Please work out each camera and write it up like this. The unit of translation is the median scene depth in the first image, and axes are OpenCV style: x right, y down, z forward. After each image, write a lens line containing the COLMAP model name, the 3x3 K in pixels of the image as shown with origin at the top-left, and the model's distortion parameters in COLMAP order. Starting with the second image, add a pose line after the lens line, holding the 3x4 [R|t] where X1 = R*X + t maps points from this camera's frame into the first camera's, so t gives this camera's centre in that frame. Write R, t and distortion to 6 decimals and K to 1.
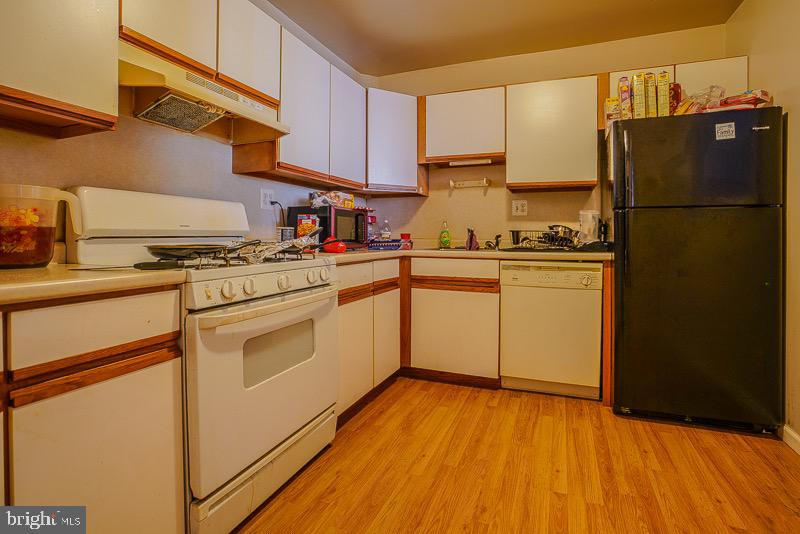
lens RADIAL K [[381.2, 0, 406.4], [0, 381.2, 238.6], [0, 0, 1]] dist [-0.035803, 0.011430]
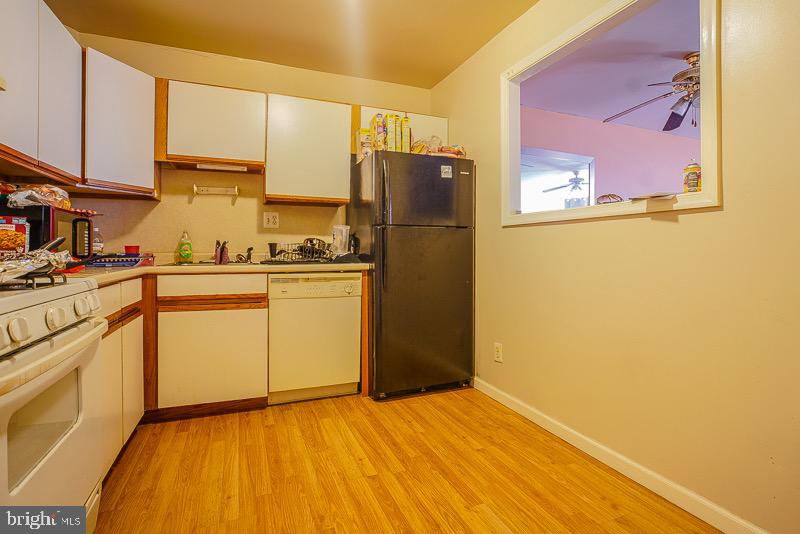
lens RADIAL K [[381.2, 0, 415.5], [0, 381.2, 255.0], [0, 0, 1]] dist [-0.035803, 0.011430]
pose [[0.739539, -0.011485, 0.673016, -0.143016], [0.004562, 0.999917, 0.012051, -0.001033], [-0.673098, -0.005841, 0.739530, 0.039748]]
